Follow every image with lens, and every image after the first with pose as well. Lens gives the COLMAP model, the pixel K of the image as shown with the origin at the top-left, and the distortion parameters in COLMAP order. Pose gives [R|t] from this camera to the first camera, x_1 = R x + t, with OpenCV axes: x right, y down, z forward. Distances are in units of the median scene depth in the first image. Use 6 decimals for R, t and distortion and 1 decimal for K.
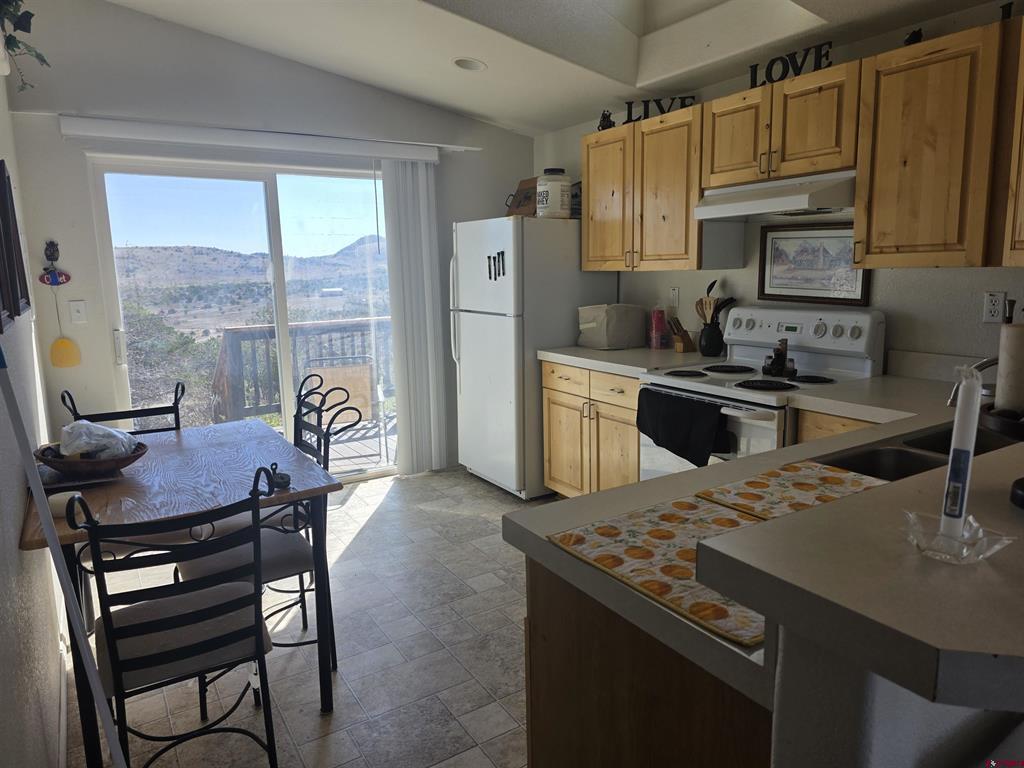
lens RADIAL K [[703.4, 0, 514.9], [0, 703.4, 377.1], [0, 0, 1]] dist [0.045721, -0.000983]
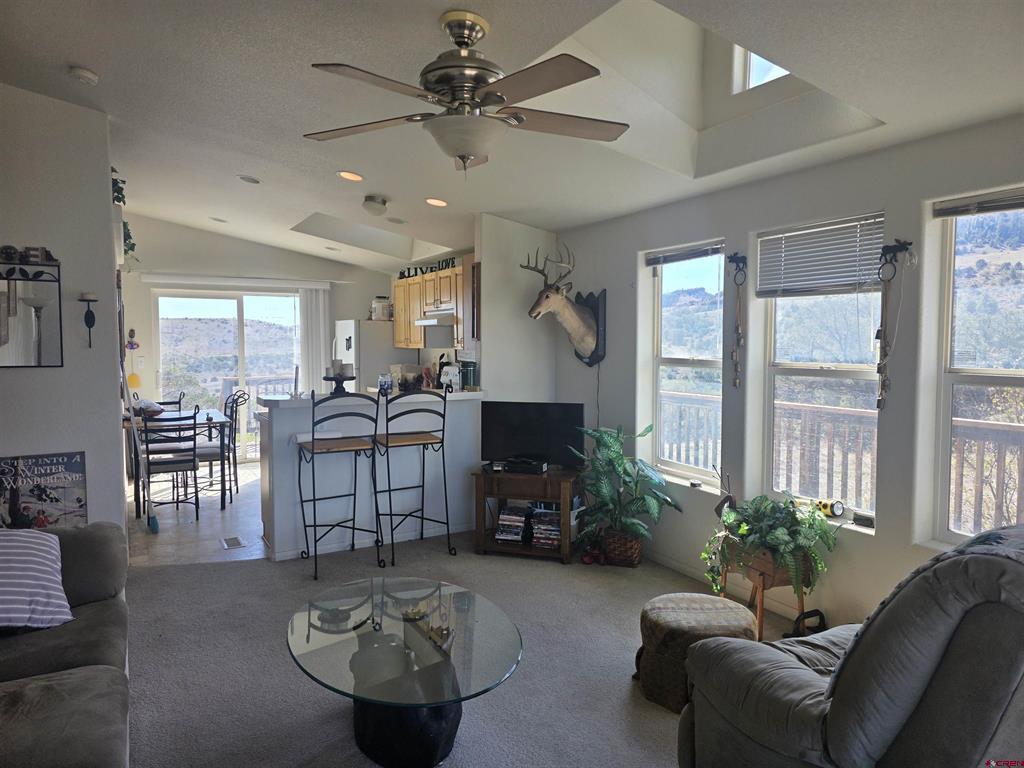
lens RADIAL K [[678.9, 0, 512.0], [0, 678.9, 384.0], [0, 0, 1]] dist [0.020733, -0.003541]
pose [[0.999086, 0.024260, -0.035197, 0.529998], [-0.027495, 0.995140, -0.094558, 0.127970], [0.032732, 0.095440, 0.994897, -0.919105]]
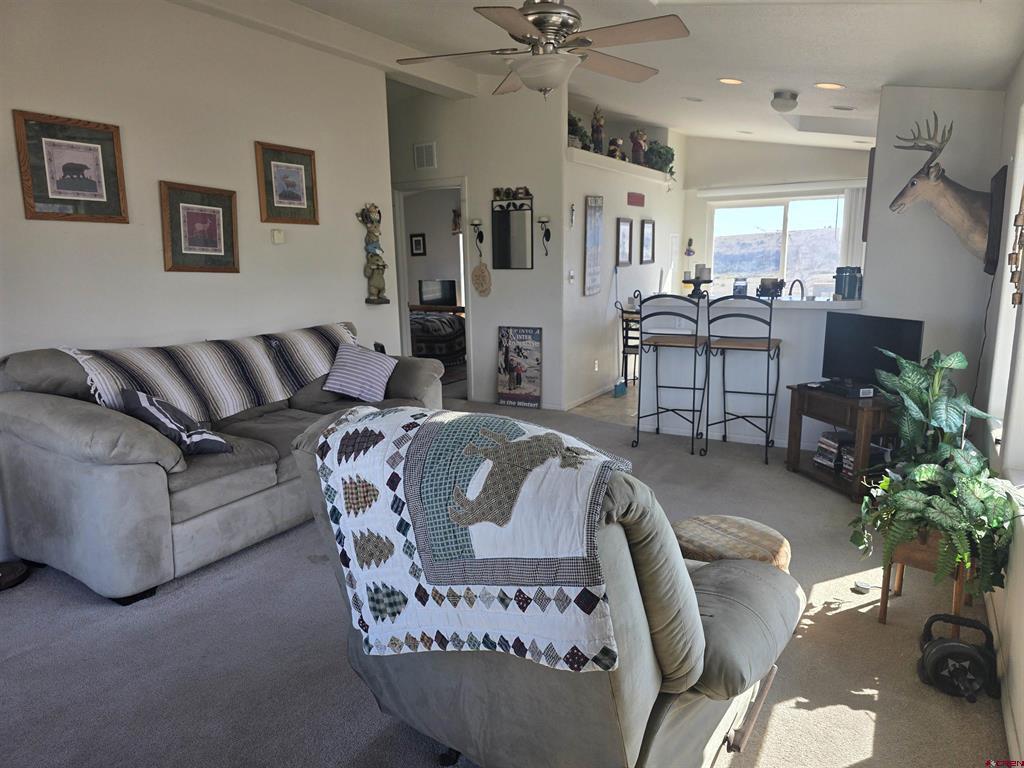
lens RADIAL K [[703.4, 0, 514.9], [0, 703.4, 377.1], [0, 0, 1]] dist [0.045721, -0.000983]
pose [[0.482103, 0.166029, -0.860239, 1.211018], [-0.134460, 0.984269, 0.114611, 0.085090], [0.865735, 0.060414, 0.496843, -0.707490]]
